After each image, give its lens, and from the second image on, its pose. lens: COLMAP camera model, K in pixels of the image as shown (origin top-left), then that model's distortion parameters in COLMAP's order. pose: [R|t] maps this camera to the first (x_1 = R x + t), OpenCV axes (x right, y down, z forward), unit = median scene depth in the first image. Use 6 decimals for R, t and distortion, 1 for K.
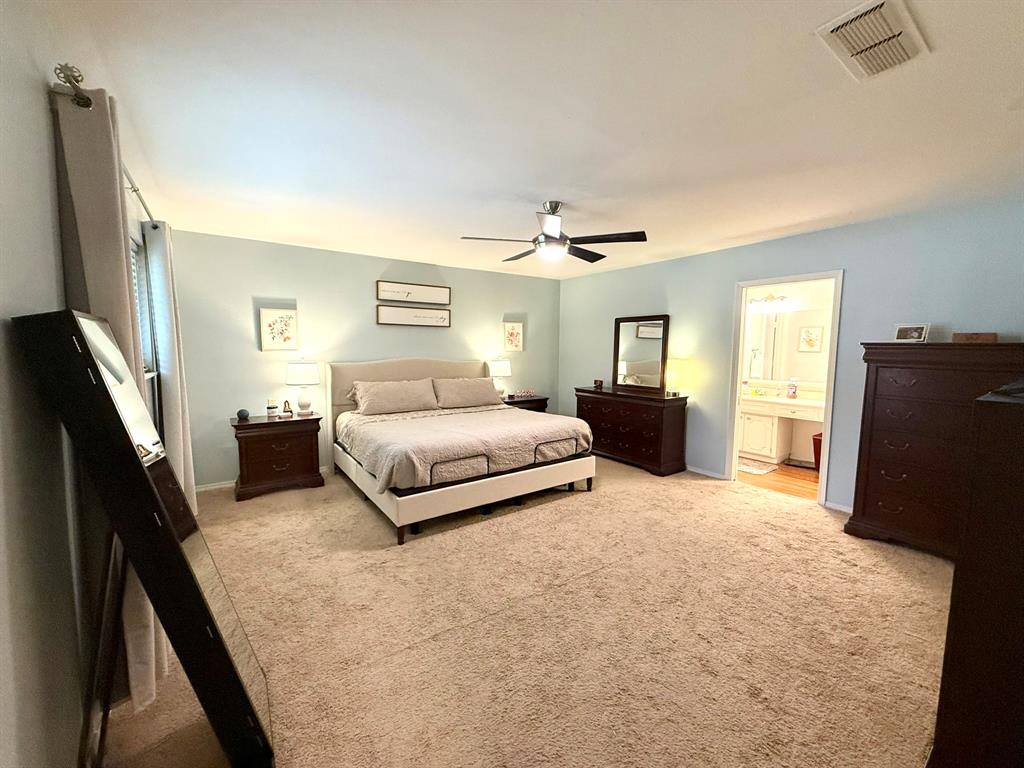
lens RADIAL K [[407.5, 0, 511.5], [0, 407.5, 385.2], [0, 0, 1]] dist [-0.000481, 0.000191]
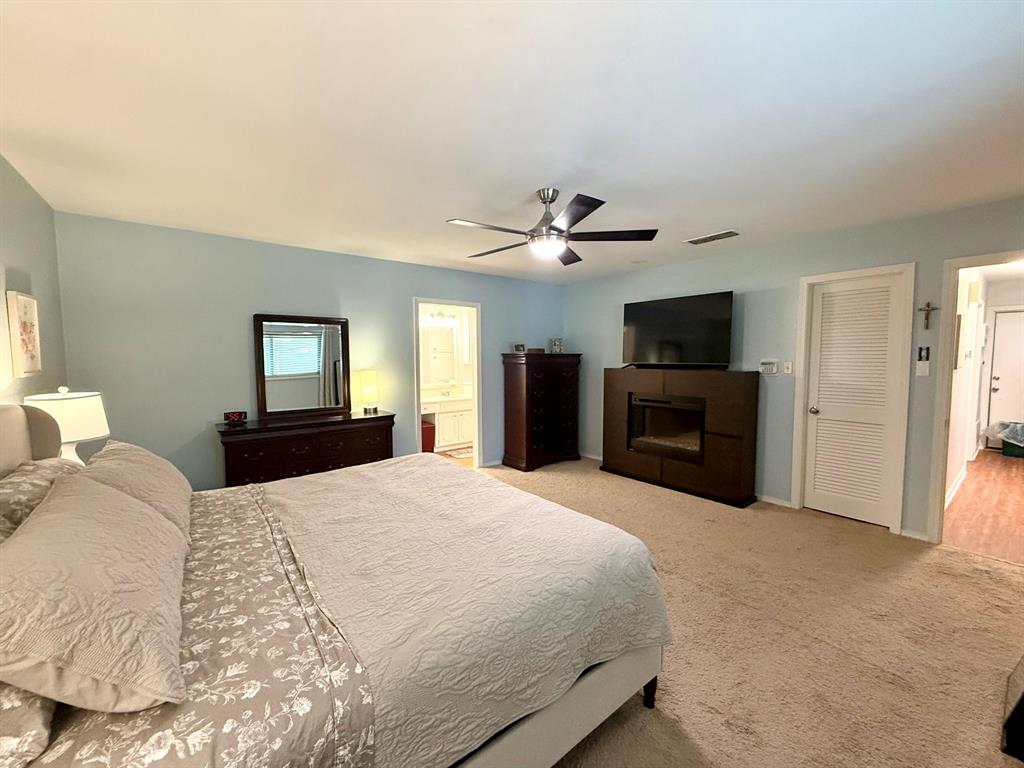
lens RADIAL K [[407.5, 0, 511.5], [0, 407.5, 382.1], [0, 0, 1]] dist [-0.000481, 0.000191]
pose [[-0.048592, -0.067976, 0.996503, -0.488505], [0.098687, 0.992473, 0.072513, -0.070719], [-0.993931, 0.101865, -0.041518, 0.715940]]
